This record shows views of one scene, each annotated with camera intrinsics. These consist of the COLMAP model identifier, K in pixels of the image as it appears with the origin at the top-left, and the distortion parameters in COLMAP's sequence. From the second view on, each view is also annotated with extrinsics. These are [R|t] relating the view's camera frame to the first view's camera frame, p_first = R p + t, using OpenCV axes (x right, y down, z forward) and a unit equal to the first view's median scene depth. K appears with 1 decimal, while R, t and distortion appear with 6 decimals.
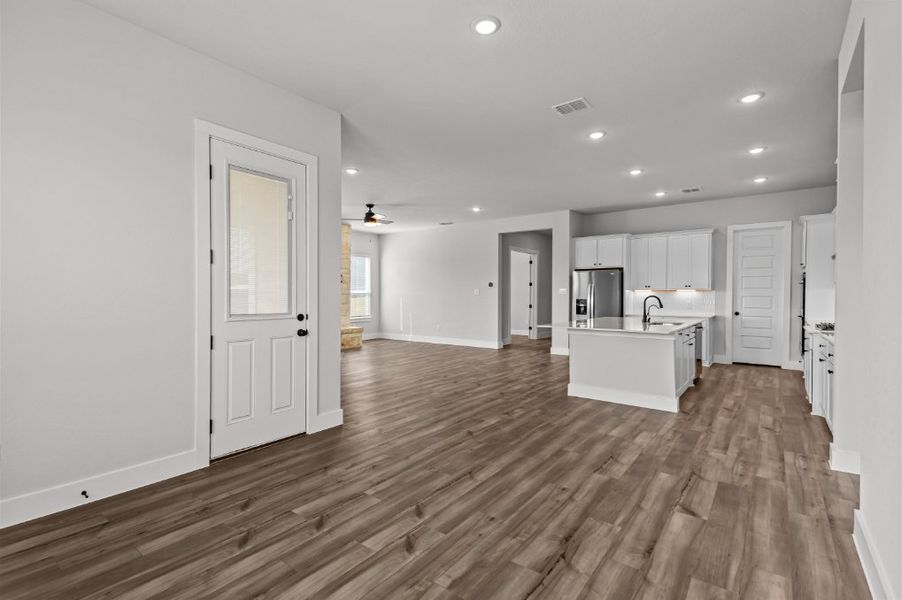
lens RADIAL K [[409.3, 0, 451.0], [0, 409.3, 300.0], [0, 0, 1]] dist [0.041963, -0.023057]
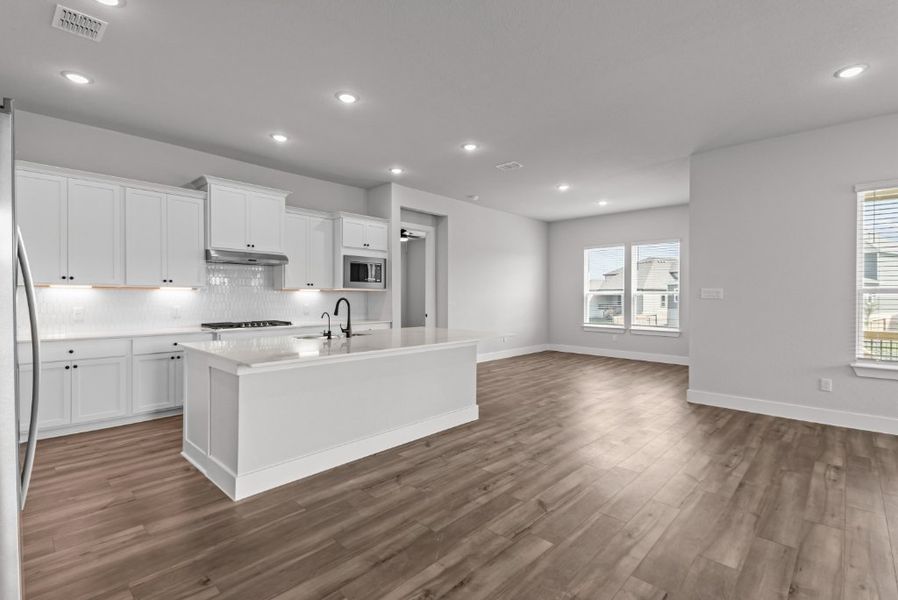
lens RADIAL K [[416.2, 0, 447.5], [0, 416.2, 298.1], [0, 0, 1]] dist [0.045933, -0.021613]
pose [[-0.994529, -0.007389, 0.104200, 0.168299], [-0.005547, 0.999823, 0.017952, -0.017573], [-0.104315, 0.017276, -0.994394, 1.189187]]
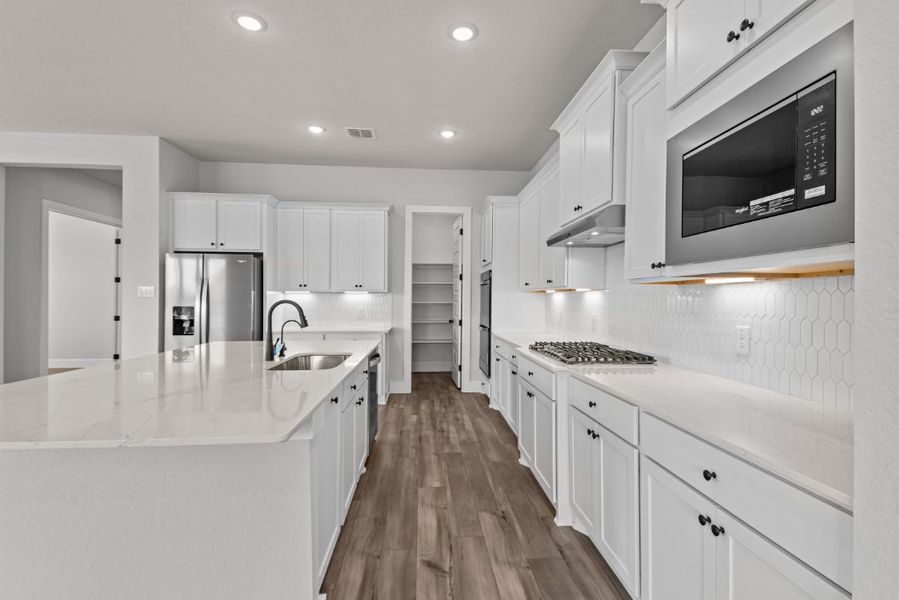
lens RADIAL K [[416.6, 0, 448.0], [0, 416.6, 298.1], [0, 0, 1]] dist [0.045933, -0.021613]
pose [[0.750089, 0.004907, 0.661319, 0.222251], [0.004603, 0.999910, -0.012640, -0.004337], [-0.661321, 0.012525, 0.749999, 0.377412]]
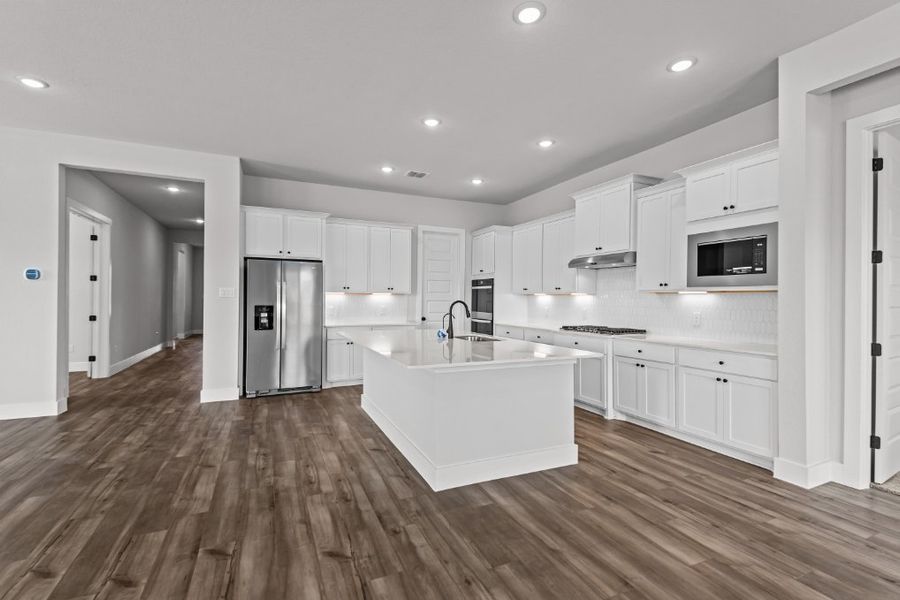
lens RADIAL K [[412.6, 0, 451.8], [0, 412.6, 298.0], [0, 0, 1]] dist [0.043096, -0.022231]
pose [[0.470242, 0.004800, 0.882524, -0.112655], [0.004928, 0.999955, -0.008064, -0.007007], [-0.882524, 0.008141, 0.470198, 0.471921]]
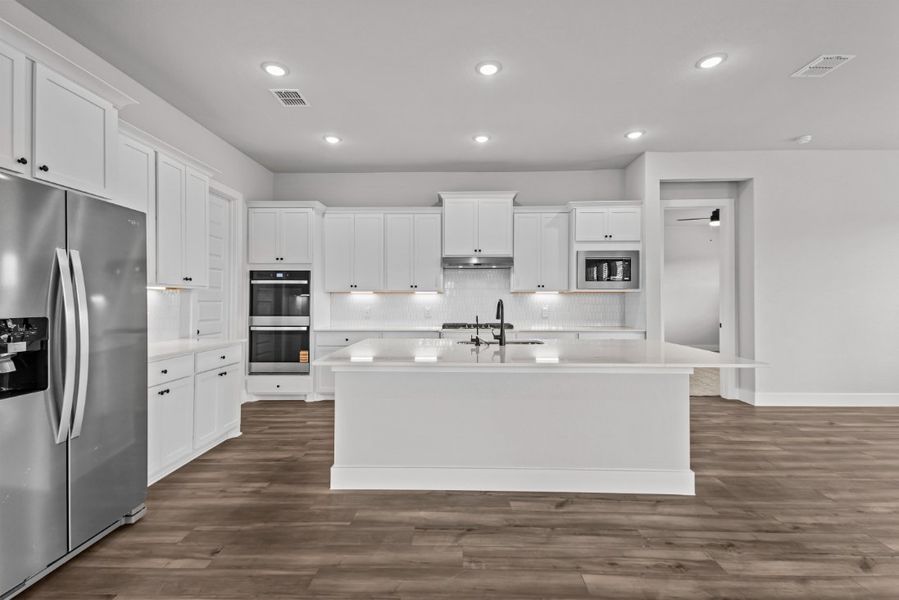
lens RADIAL K [[412.1, 0, 451.3], [0, 412.1, 298.0], [0, 0, 1]] dist [0.043096, -0.022231]
pose [[-0.588779, 0.001329, 0.808293, 0.026090], [0.009828, 0.999936, 0.005515, -0.012767], [-0.808234, 0.011191, -0.588754, 1.001304]]
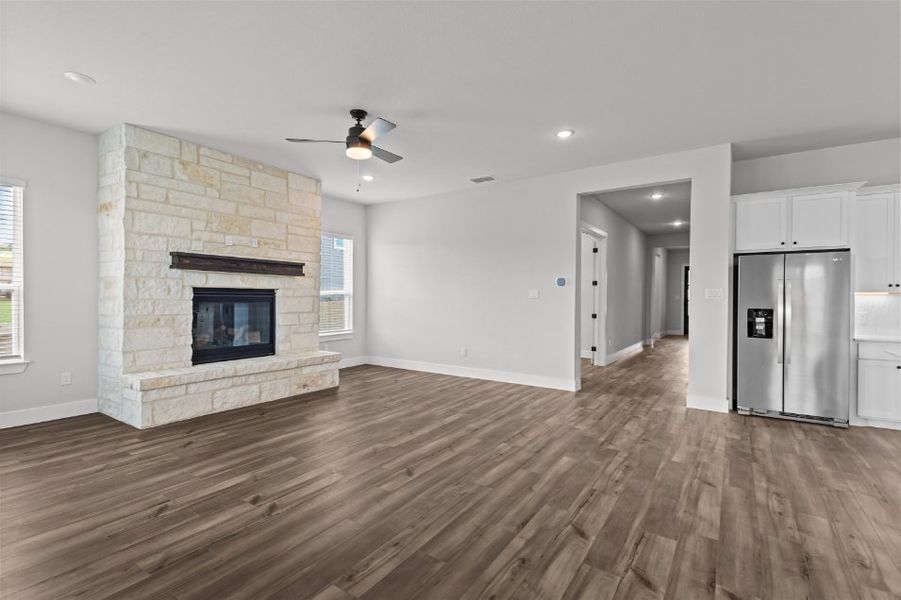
lens RADIAL K [[408.8, 0, 450.5], [0, 408.8, 300.0], [0, 0, 1]] dist [0.041963, -0.023057]
pose [[0.998552, 0.005376, 0.053519, -0.113764], [-0.005026, 0.999965, -0.006671, -0.007923], [-0.053553, 0.006393, 0.998545, 0.513162]]
